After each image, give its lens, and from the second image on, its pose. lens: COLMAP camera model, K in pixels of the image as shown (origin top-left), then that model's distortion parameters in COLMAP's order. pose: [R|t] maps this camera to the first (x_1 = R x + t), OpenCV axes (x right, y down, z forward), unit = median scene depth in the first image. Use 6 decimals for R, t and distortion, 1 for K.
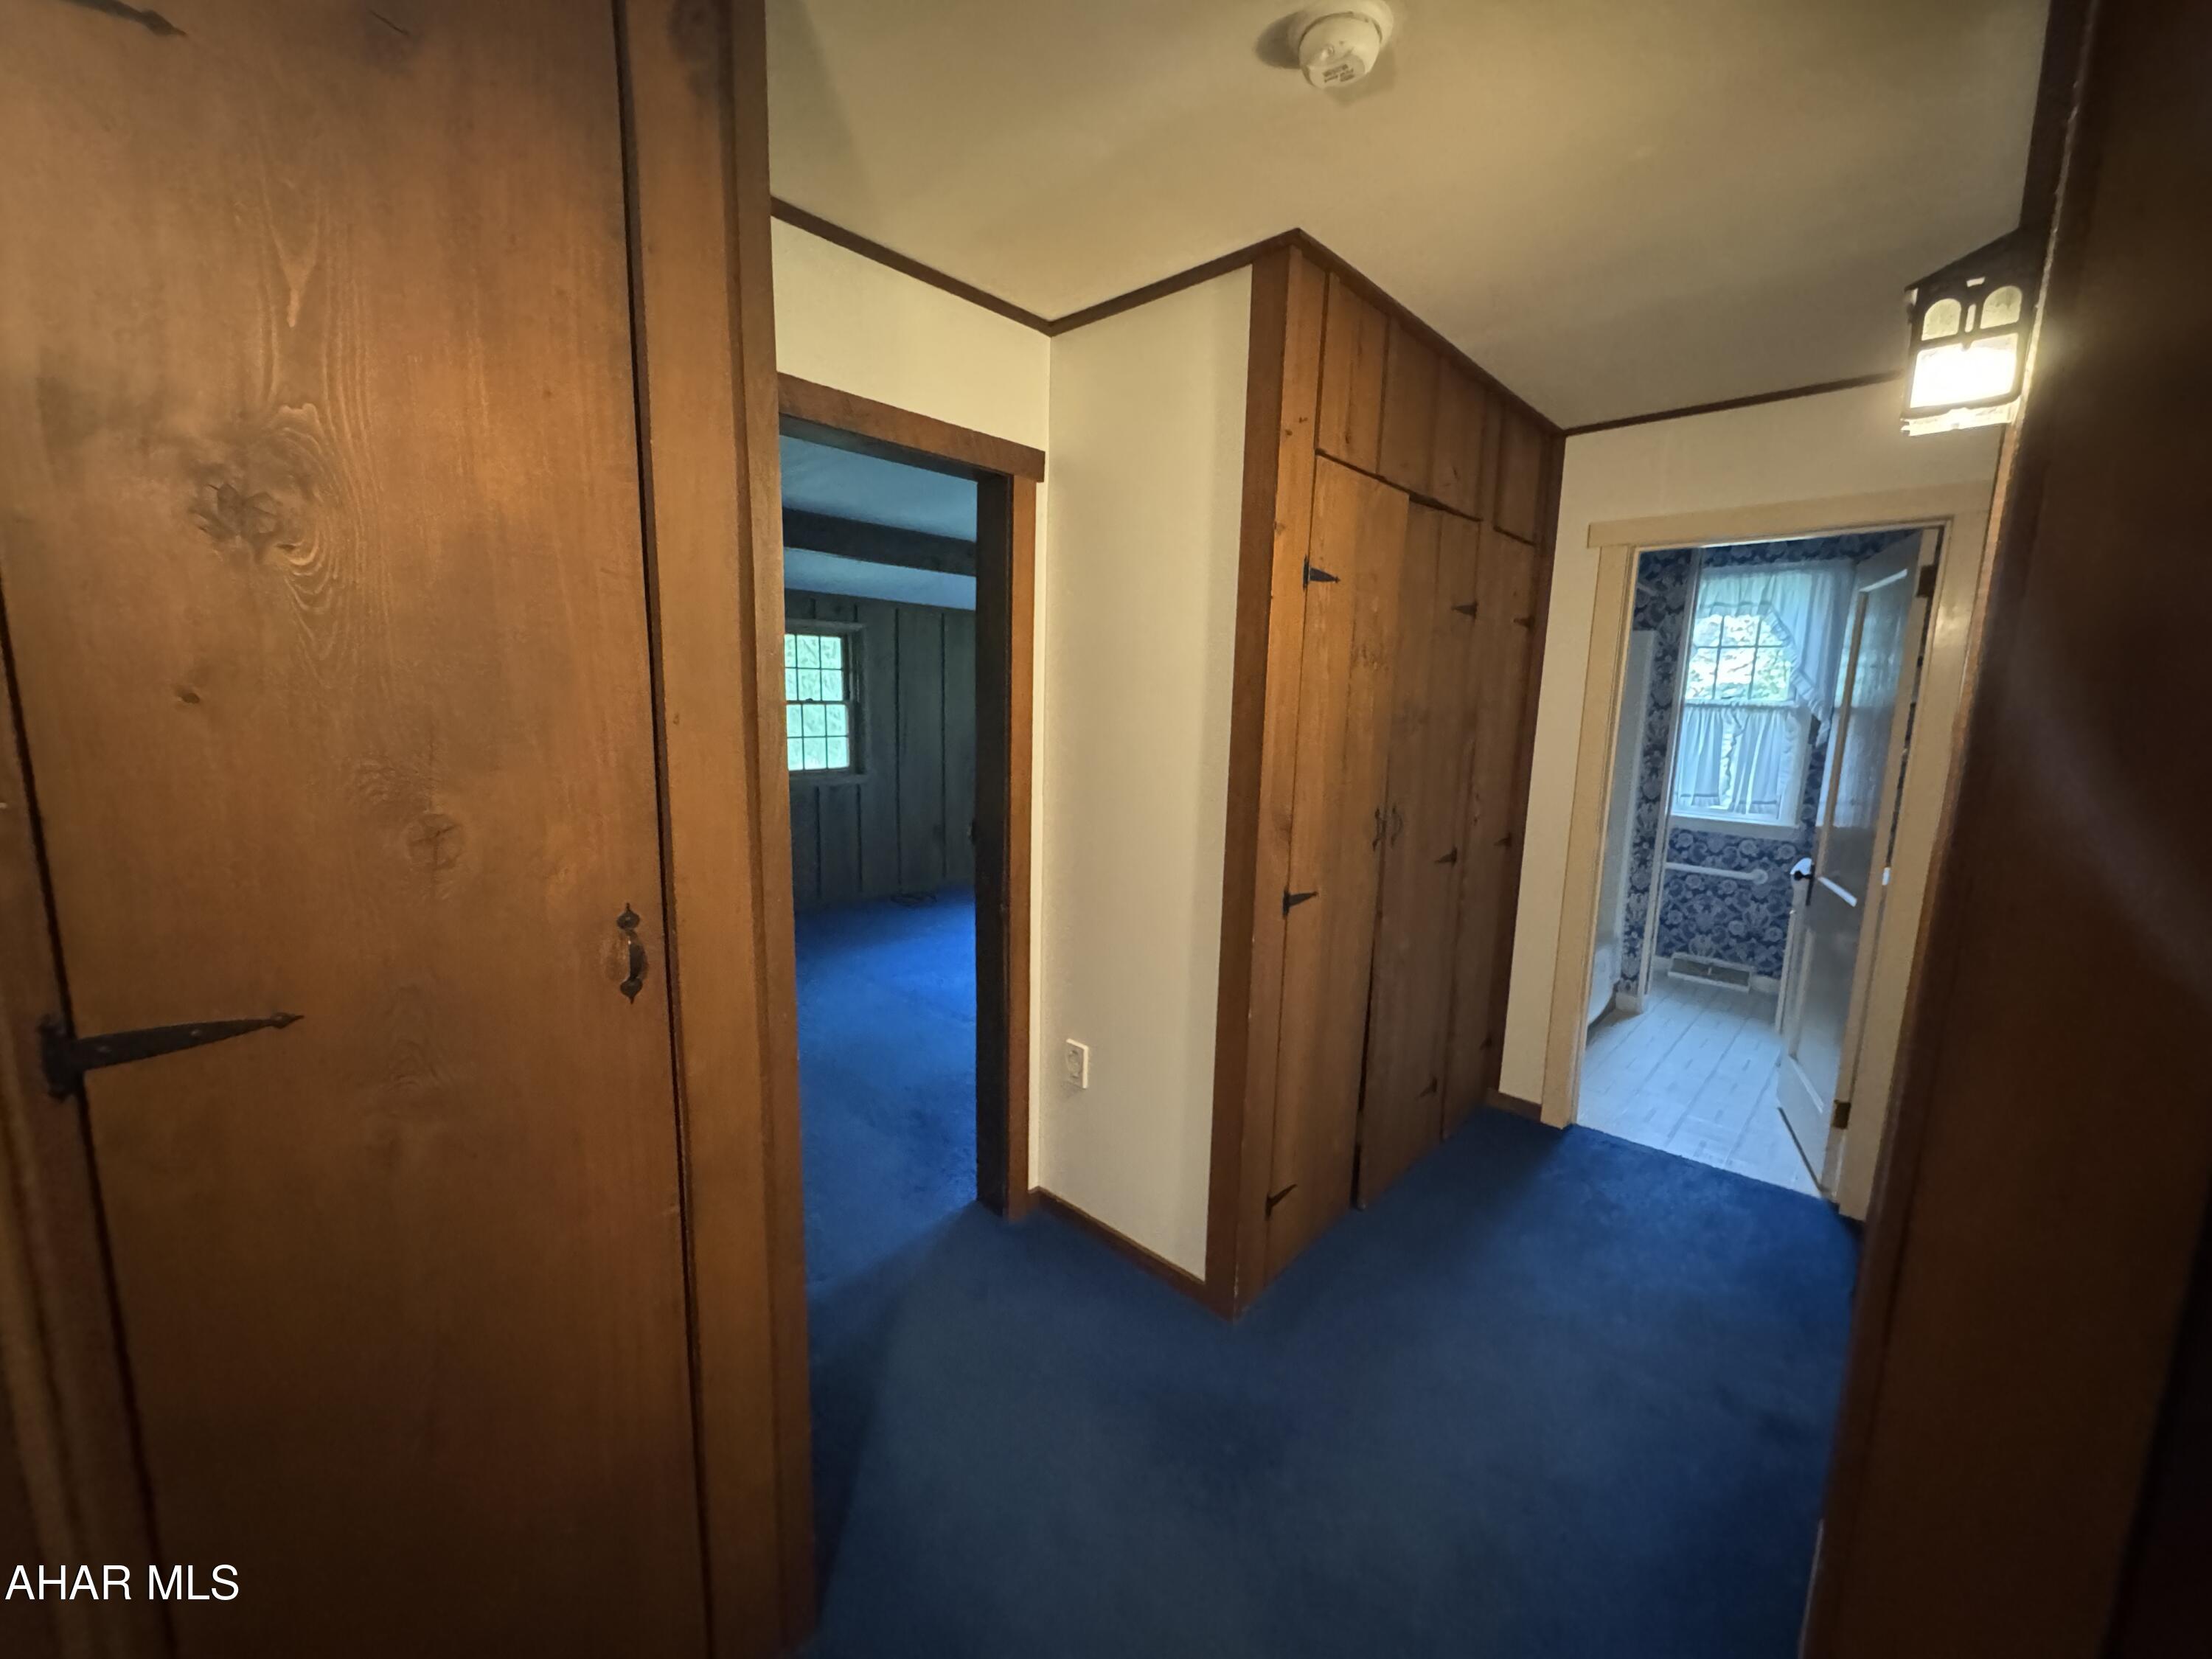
lens RADIAL K [[878.4, 0, 1106.0], [0, 878.4, 829.5], [0, 0, 1]] dist [-0.002839, -0.000743]
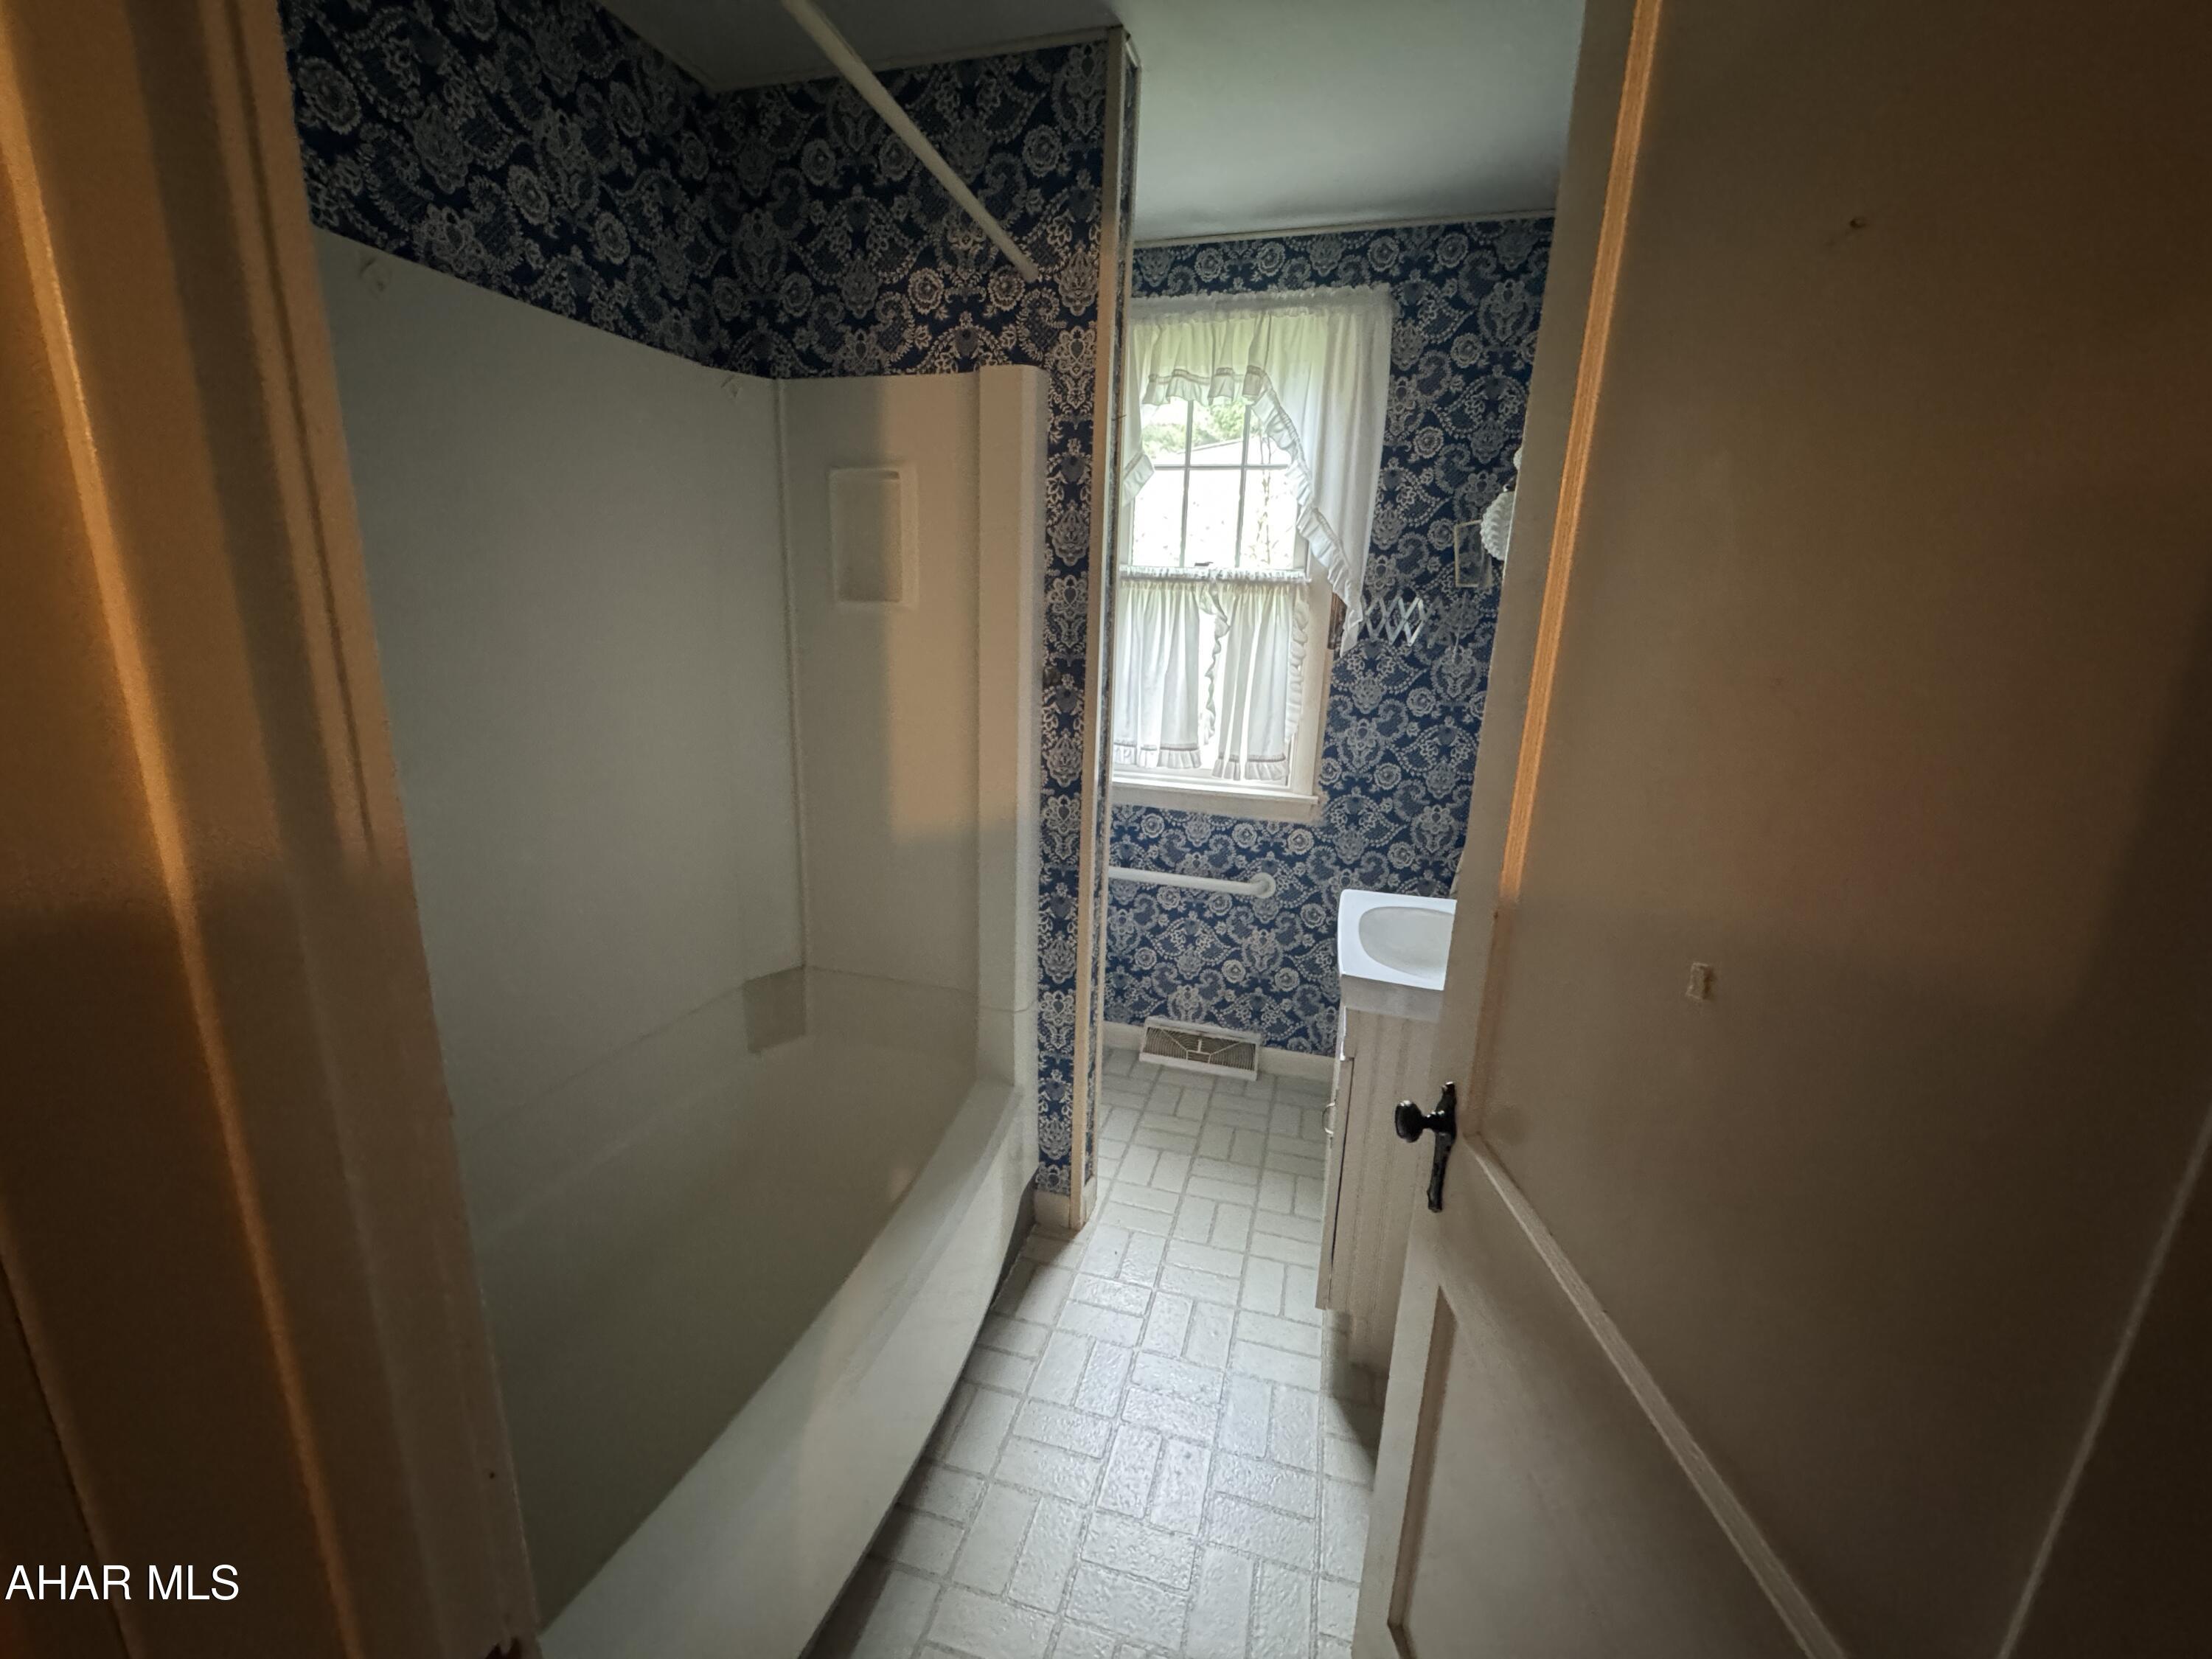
lens RADIAL K [[878.4, 0, 1106.0], [0, 878.4, 829.5], [0, 0, 1]] dist [-0.002839, -0.000743]
pose [[0.880669, -0.110335, 0.460704, 0.393053], [0.059064, 0.990484, 0.124309, -0.060046], [-0.470036, -0.082265, 0.878805, 0.545150]]
